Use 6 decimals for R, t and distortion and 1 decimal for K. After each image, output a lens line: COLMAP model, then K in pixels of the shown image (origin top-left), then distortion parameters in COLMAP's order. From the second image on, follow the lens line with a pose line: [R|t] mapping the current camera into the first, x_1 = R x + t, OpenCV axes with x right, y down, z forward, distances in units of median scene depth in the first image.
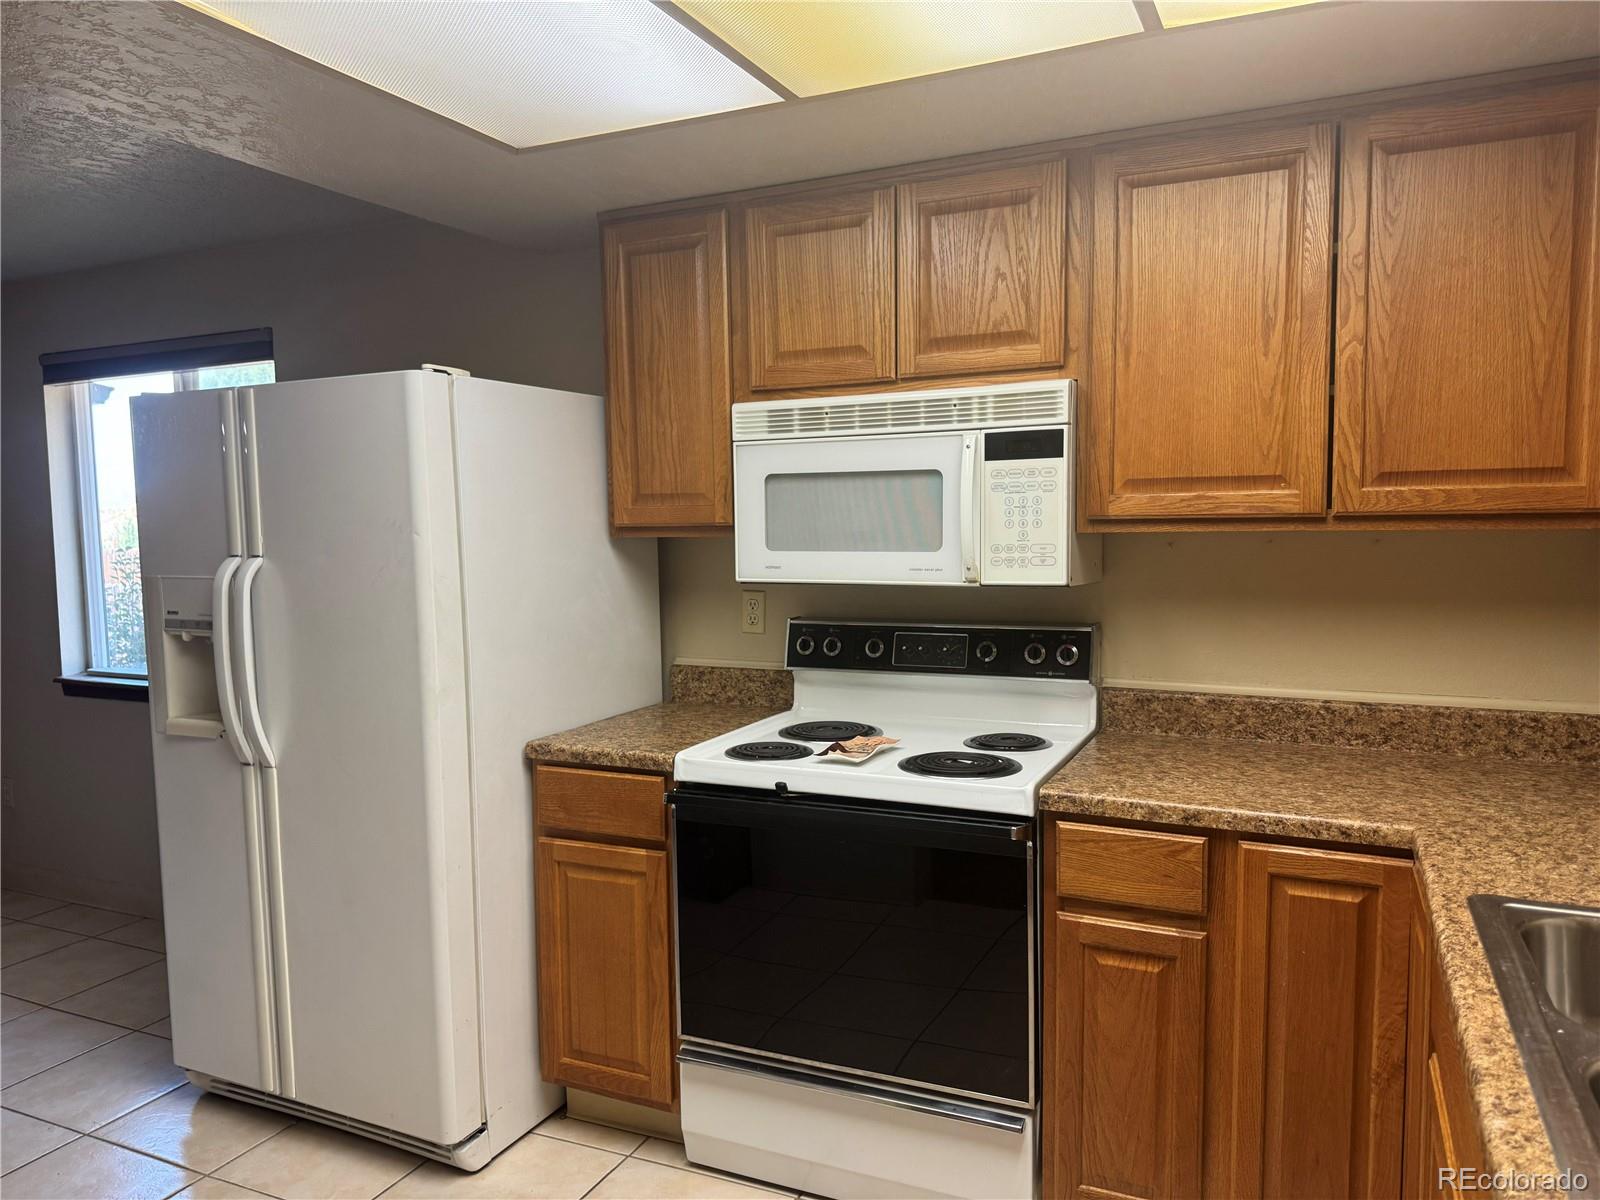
lens RADIAL K [[1128.7, 0, 800.0], [0, 1128.7, 600.0], [0, 0, 1]] dist [0.142546, -0.223557]
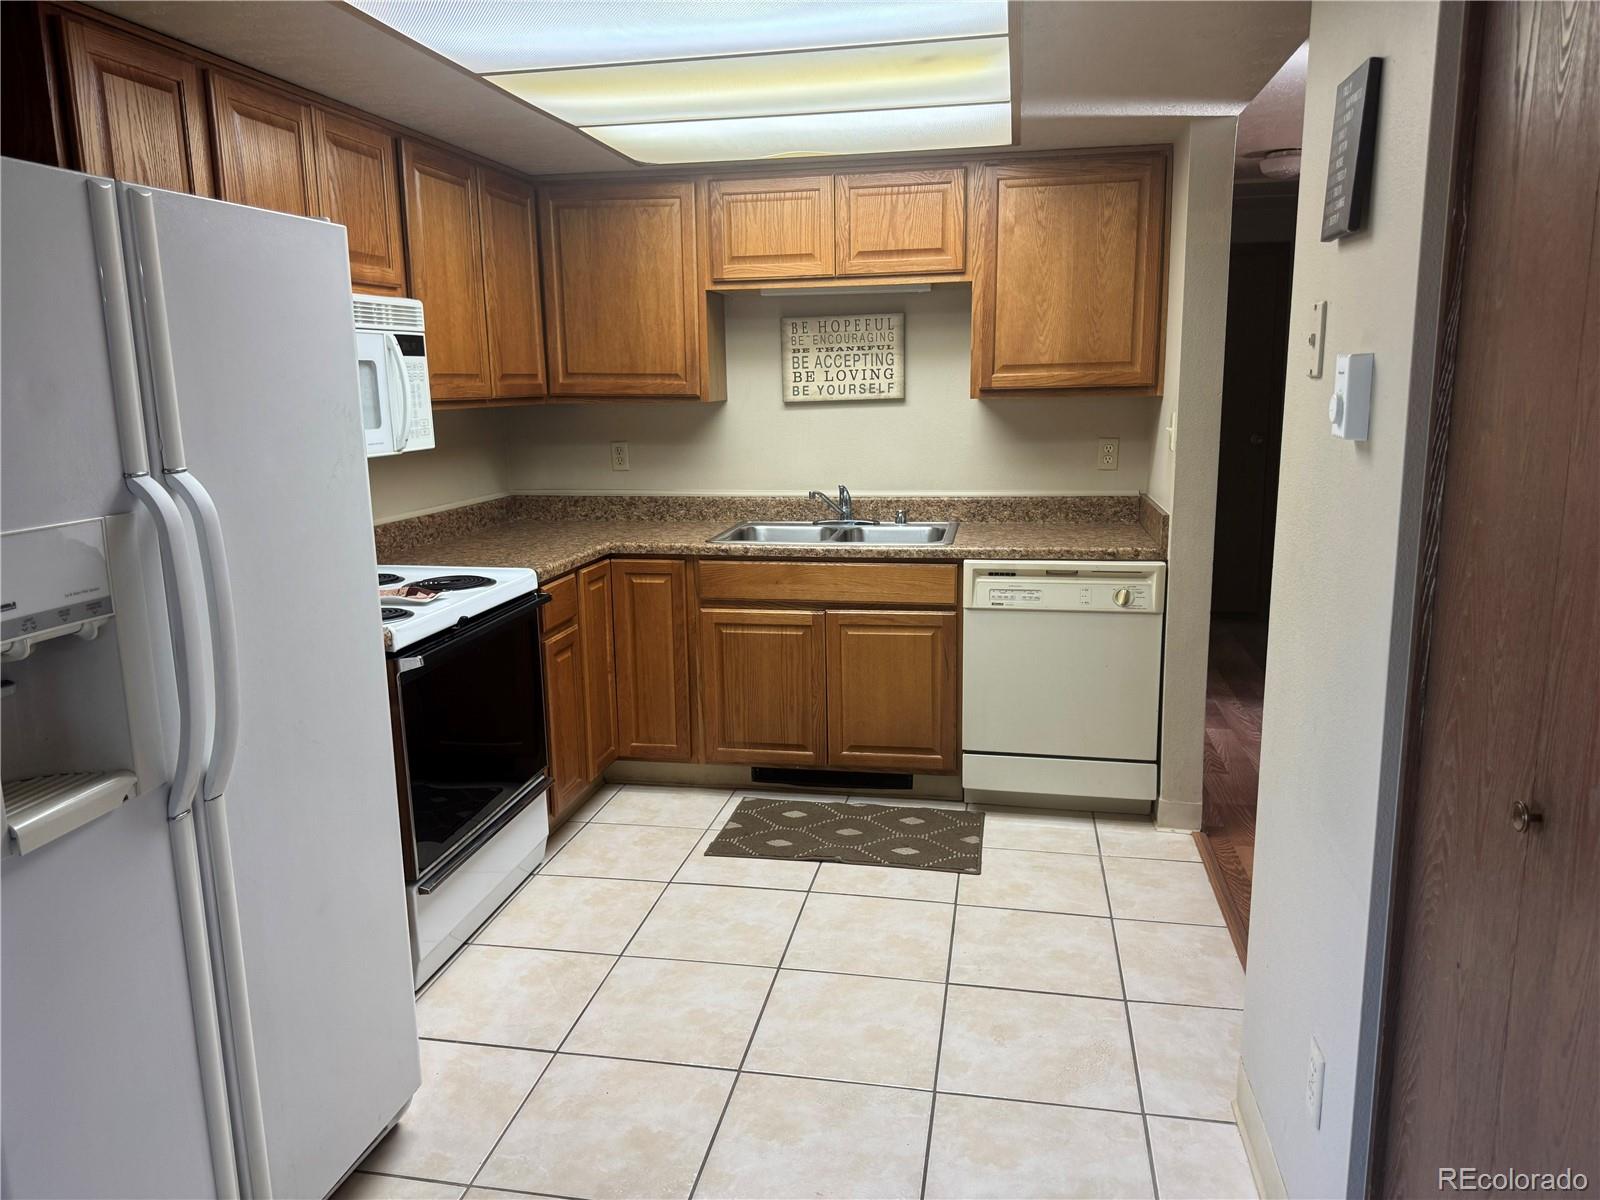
lens RADIAL K [[1128.7, 0, 800.0], [0, 1128.7, 600.0], [0, 0, 1]] dist [0.142546, -0.223557]
pose [[-0.243487, -0.168519, 0.955152, -1.259665], [0.103953, 0.974583, 0.198447, -0.063401], [-0.964317, 0.147610, -0.219781, 0.886301]]
